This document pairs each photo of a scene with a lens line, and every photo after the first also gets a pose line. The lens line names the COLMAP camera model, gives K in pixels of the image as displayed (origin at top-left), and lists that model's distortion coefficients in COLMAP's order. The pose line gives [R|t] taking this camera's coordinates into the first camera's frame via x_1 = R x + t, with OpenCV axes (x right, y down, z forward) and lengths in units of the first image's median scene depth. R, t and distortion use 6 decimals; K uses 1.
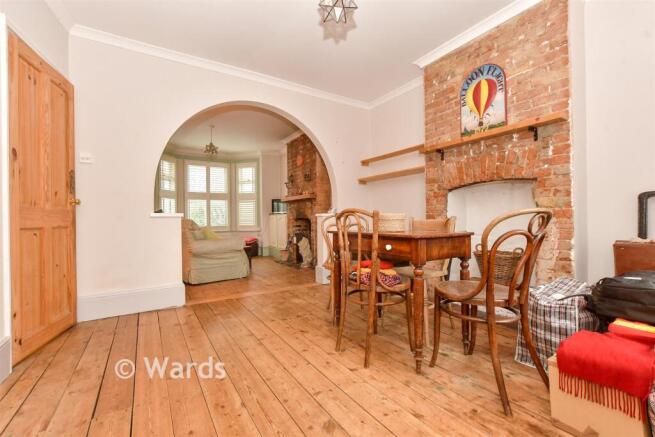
lens RADIAL K [[287.0, 0, 326.3], [0, 287.0, 219.3], [0, 0, 1]] dist [-0.018338, -0.000066]
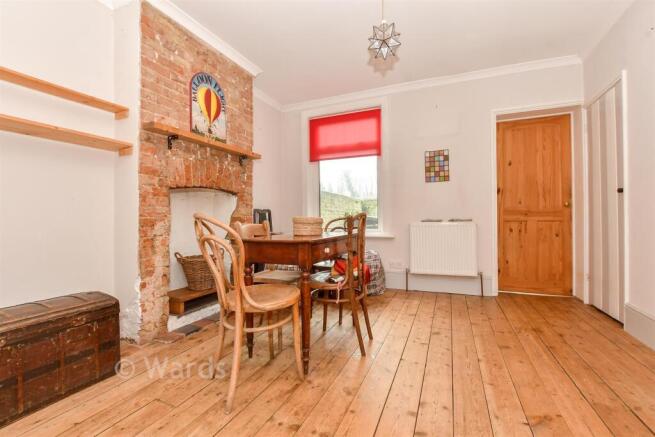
lens RADIAL K [[287.0, 0, 325.7], [0, 287.0, 217.7], [0, 0, 1]] dist [-0.018338, -0.000066]
pose [[-0.563100, 0.020347, 0.826138, -0.443072], [0.018830, 0.999753, -0.011789, -0.004034], [-0.826174, 0.008918, -0.563345, 1.034636]]
